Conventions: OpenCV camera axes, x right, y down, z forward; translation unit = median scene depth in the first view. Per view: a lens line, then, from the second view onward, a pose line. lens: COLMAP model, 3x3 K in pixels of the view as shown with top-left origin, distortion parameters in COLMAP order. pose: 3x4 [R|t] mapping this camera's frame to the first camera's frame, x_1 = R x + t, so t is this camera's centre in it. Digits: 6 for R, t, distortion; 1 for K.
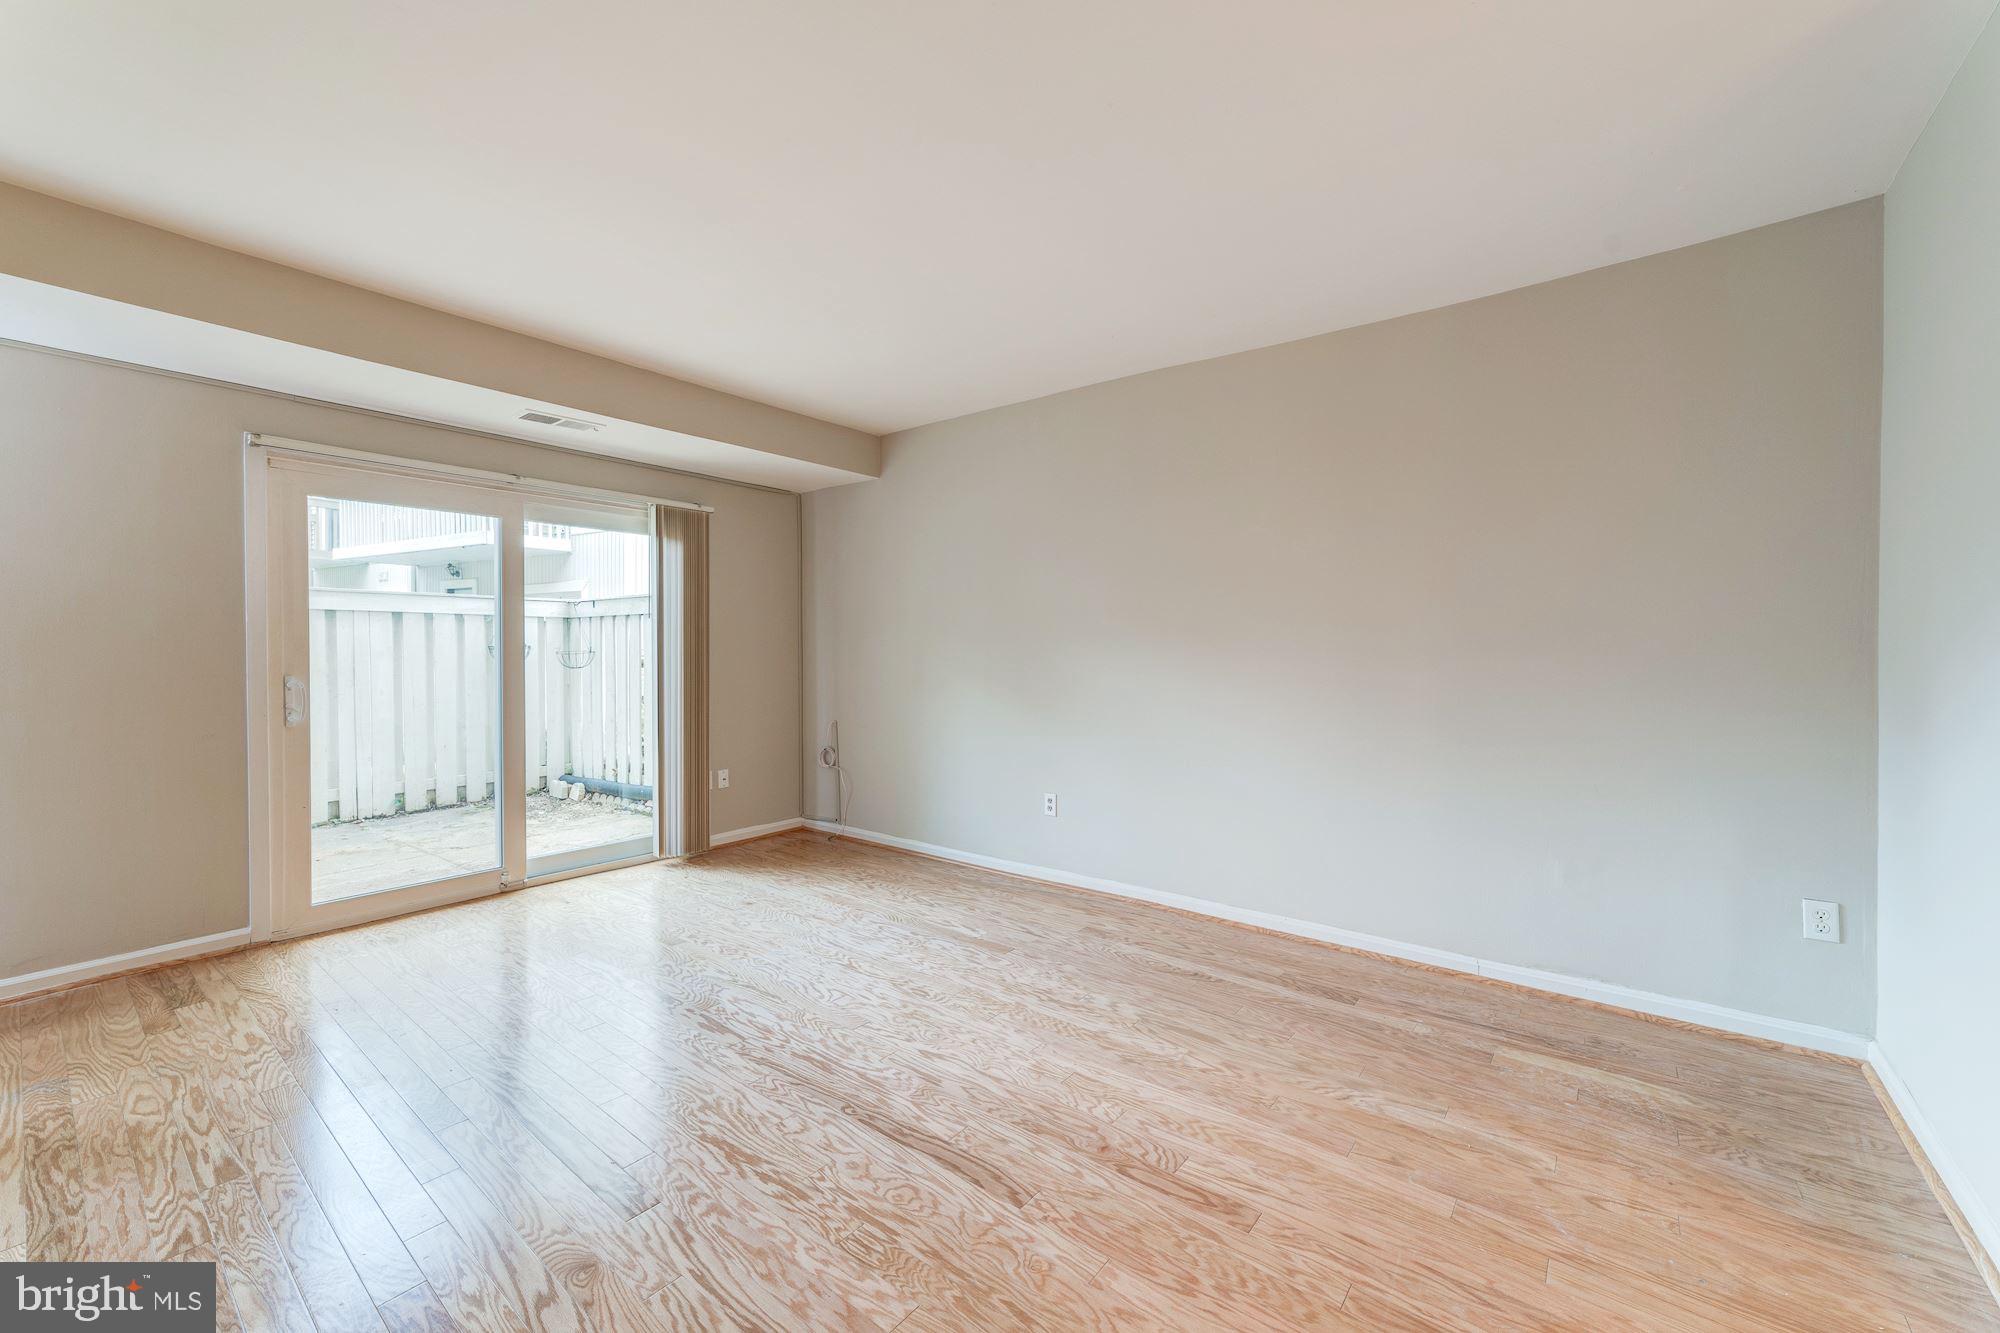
lens RADIAL K [[784.0, 0, 1017.2], [0, 784.0, 658.8], [0, 0, 1]] dist [-0.006253, 0.004943]
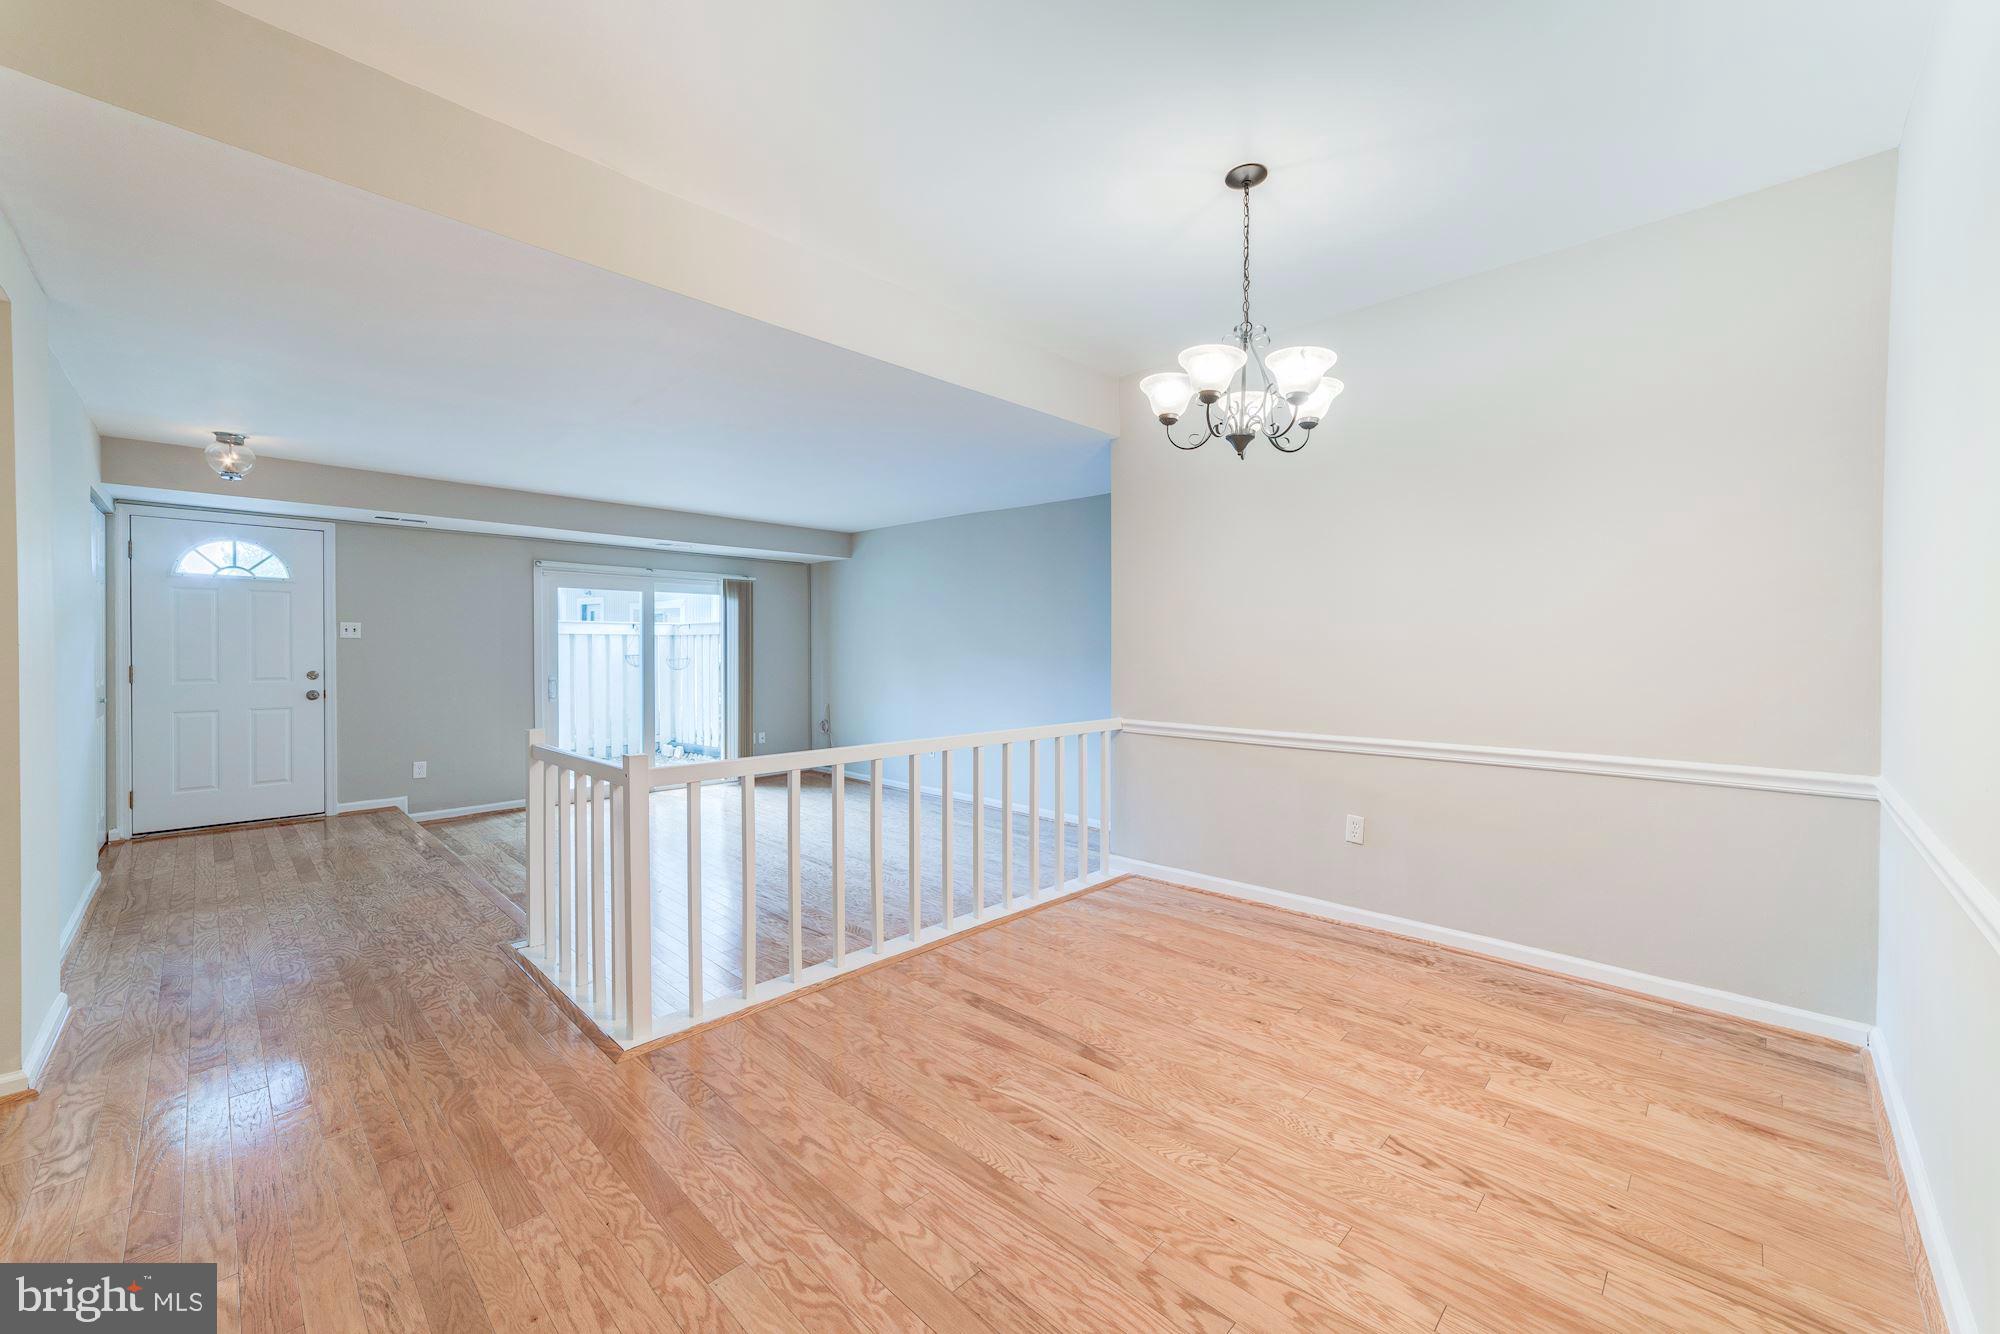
lens RADIAL K [[784.0, 0, 1012.0], [0, 784.0, 652.8], [0, 0, 1]] dist [-0.006253, 0.004943]
pose [[0.994534, -0.002171, -0.104395, 0.400291], [0.002350, 0.999996, 0.001593, -0.037185], [0.104391, -0.001830, 0.994535, -0.741792]]
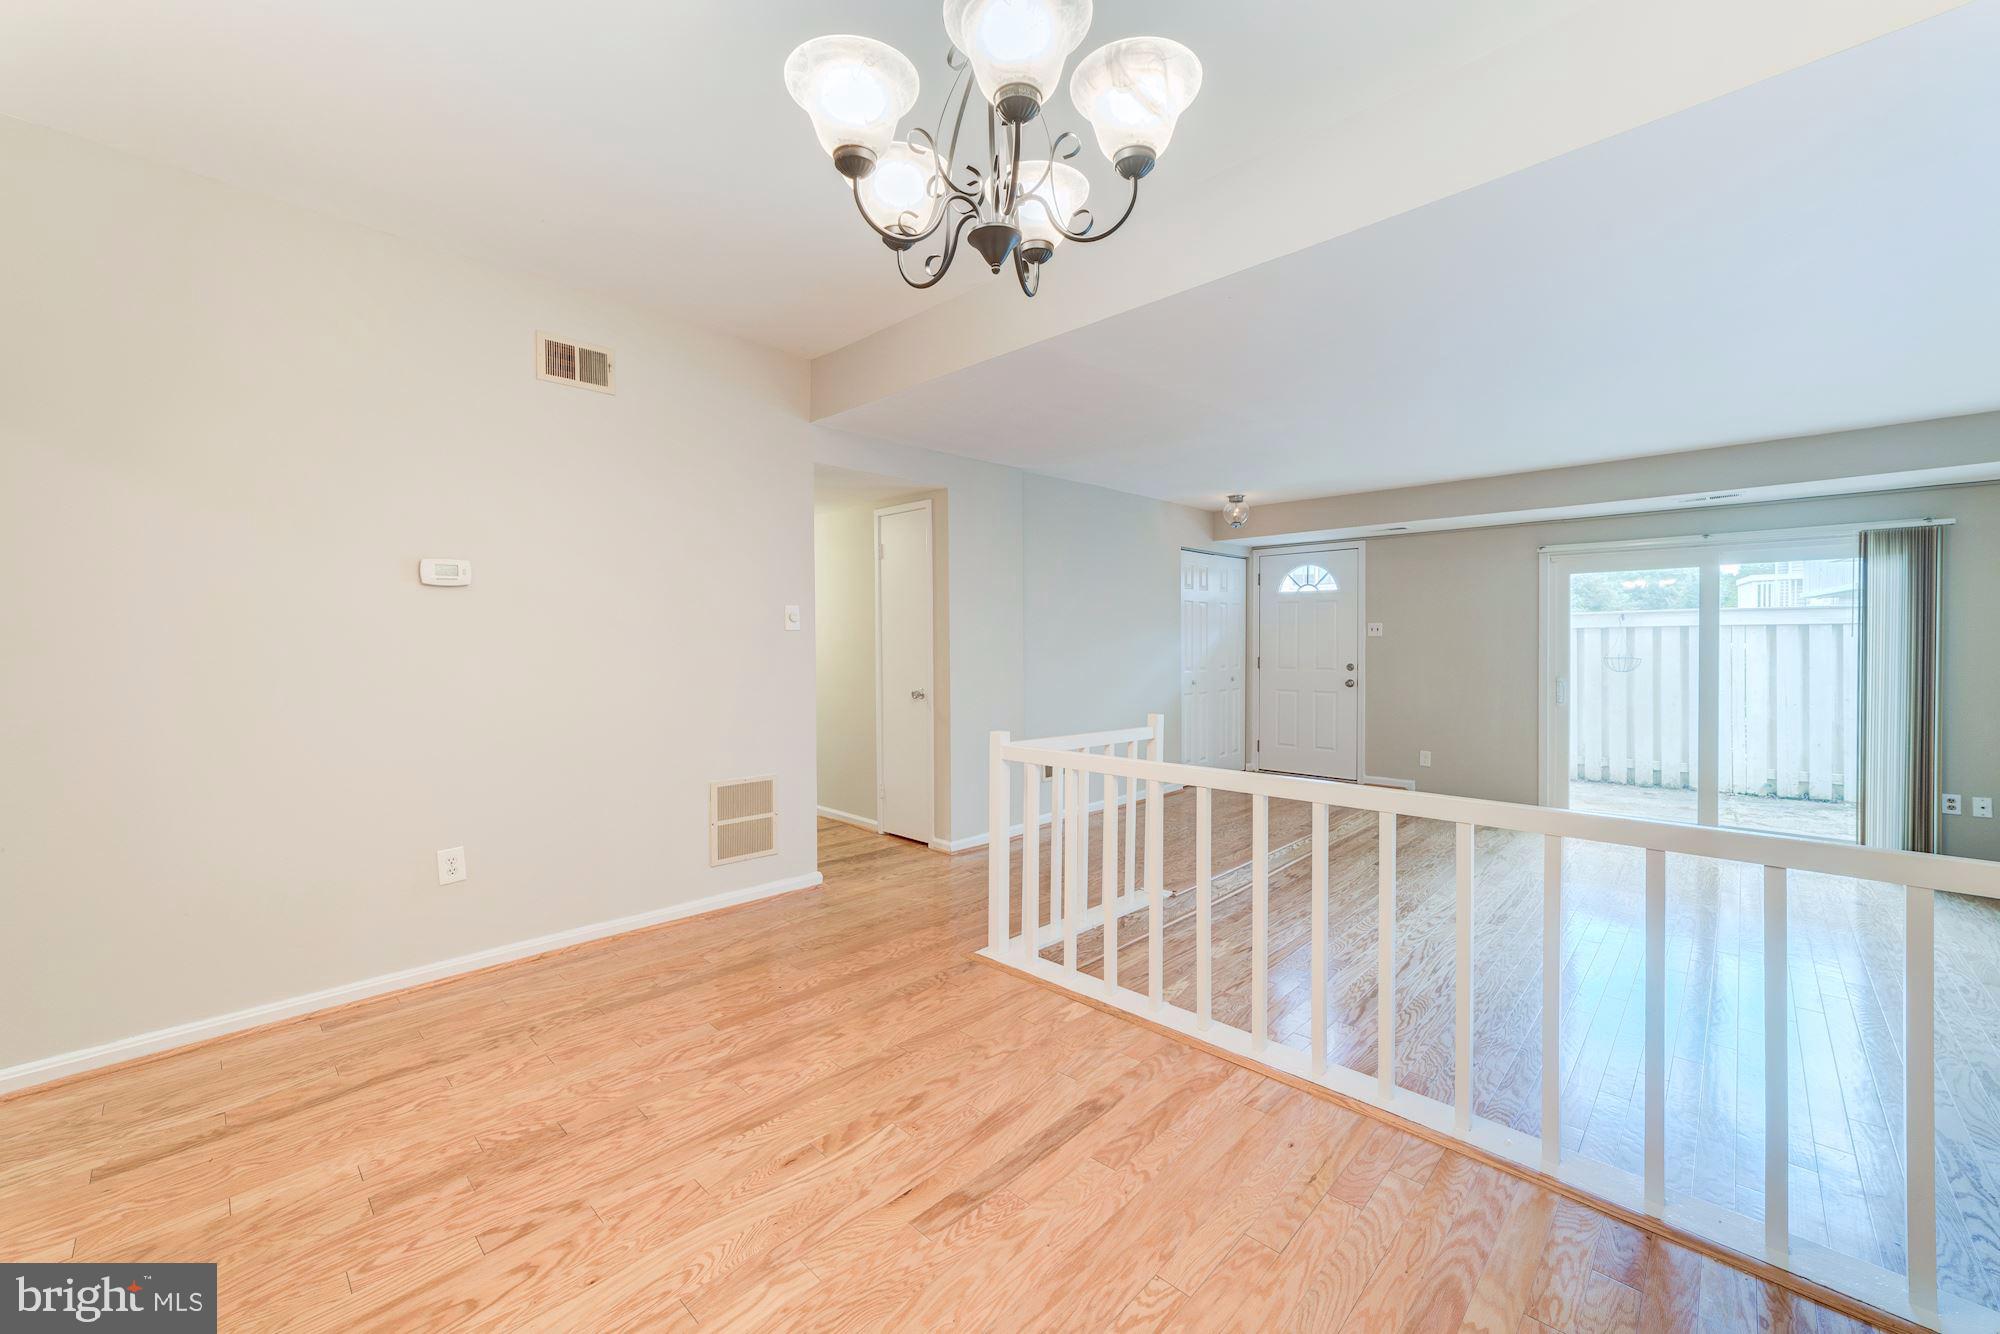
lens RADIAL K [[784.0, 0, 980.5], [0, 784.0, 674.7], [0, 0, 1]] dist [-0.006253, 0.004943]
pose [[-0.118163, 0.036166, -0.992335, 0.811710], [-0.002369, 0.999323, 0.036703, -0.042833], [0.992991, 0.006688, -0.117997, -0.093362]]
